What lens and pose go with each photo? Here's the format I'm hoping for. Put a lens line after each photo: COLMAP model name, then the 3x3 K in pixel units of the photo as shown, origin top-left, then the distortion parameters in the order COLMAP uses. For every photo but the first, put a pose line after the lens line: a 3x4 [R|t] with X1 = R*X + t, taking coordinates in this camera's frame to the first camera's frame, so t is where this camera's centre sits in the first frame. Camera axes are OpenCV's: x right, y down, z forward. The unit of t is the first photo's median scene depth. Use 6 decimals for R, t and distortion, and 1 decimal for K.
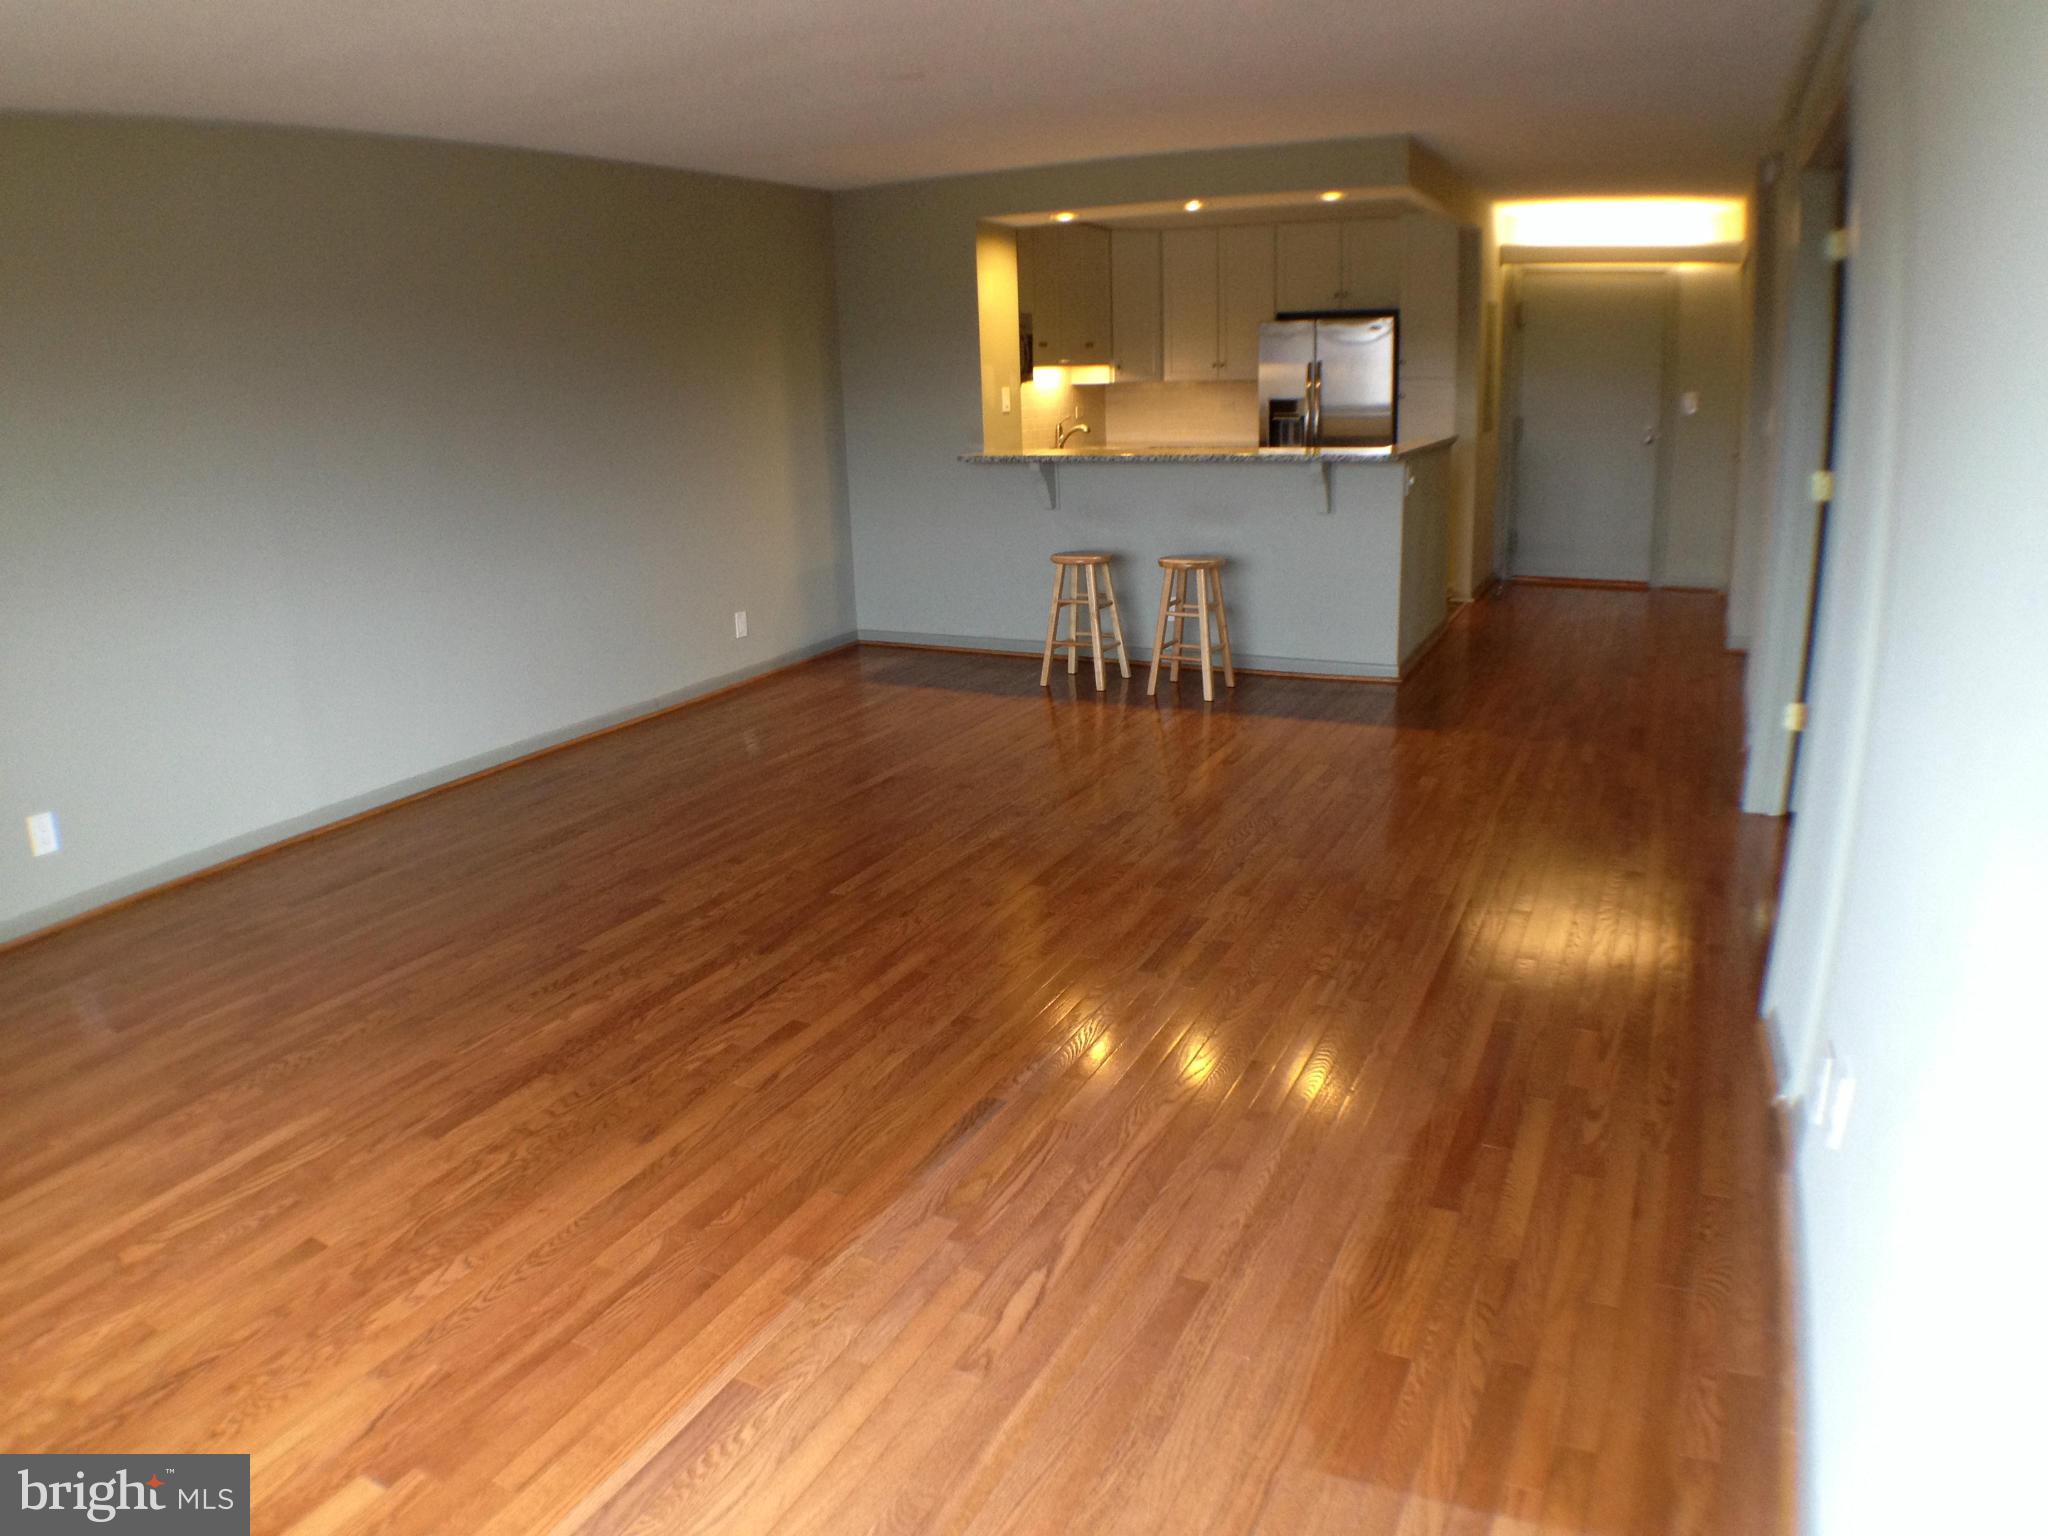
lens RADIAL K [[1335.4, 0, 1024.0], [0, 1335.4, 768.0], [0, 0, 1]] dist [-0.133505, -0.033192]
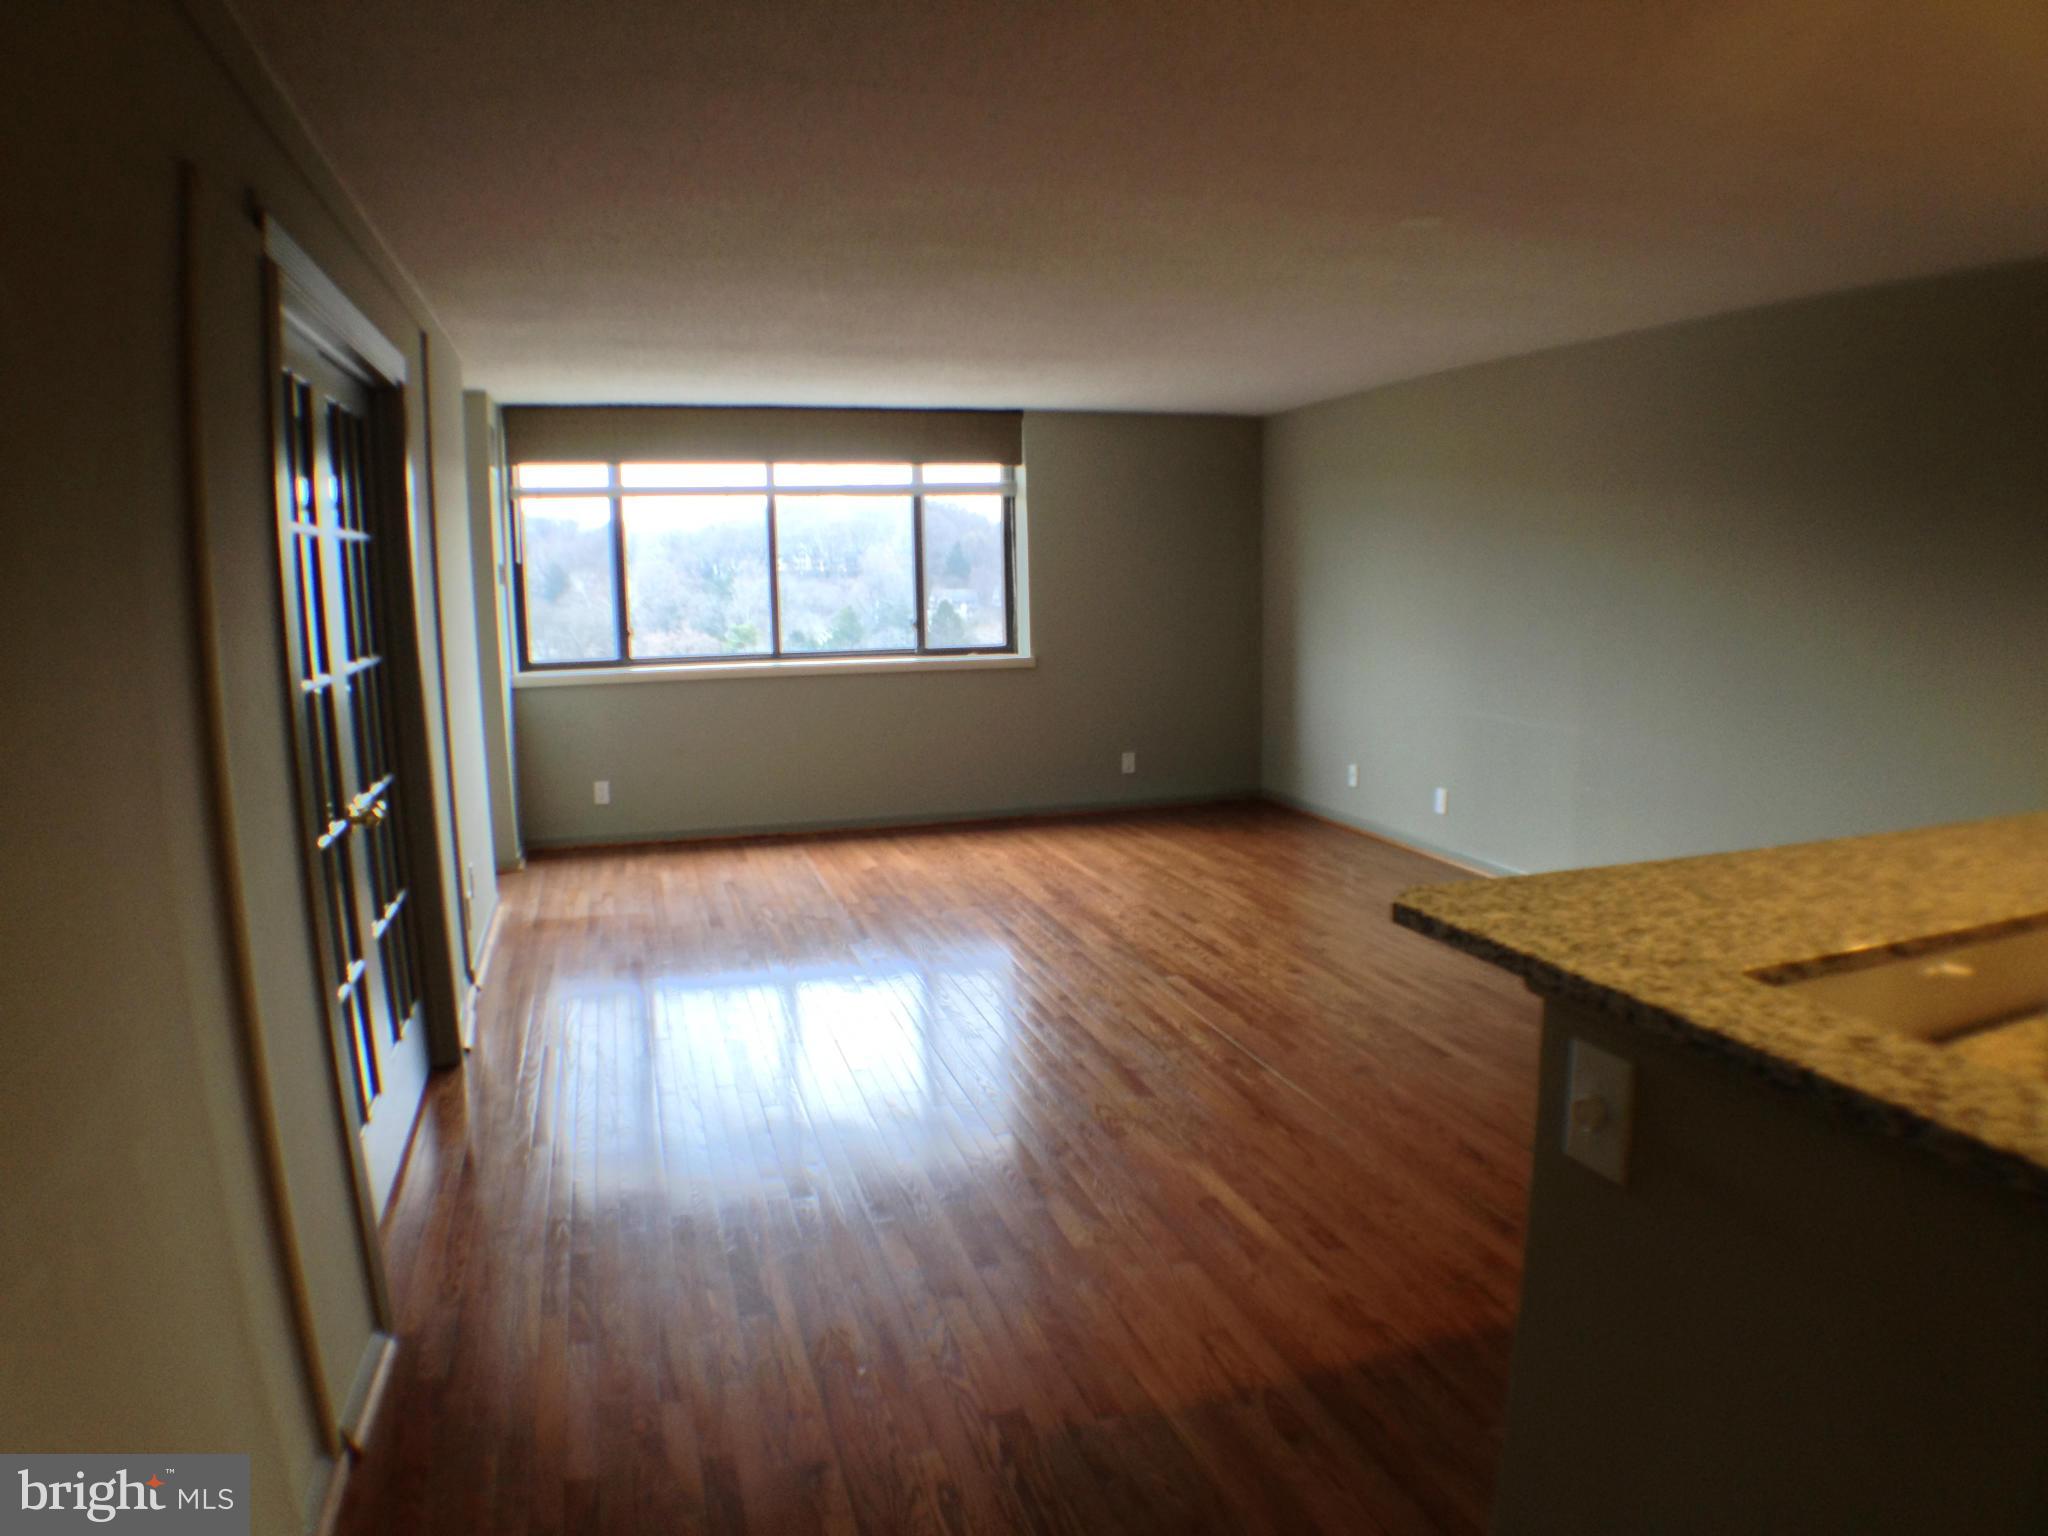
lens RADIAL K [[1335.4, 0, 1024.0], [0, 1335.4, 768.0], [0, 0, 1]] dist [-0.133505, -0.033192]
pose [[-0.710442, 0.157558, -0.685892, 0.905015], [-0.157091, 0.914522, 0.372791, -0.611772], [0.685999, 0.372594, -0.624964, 1.828905]]
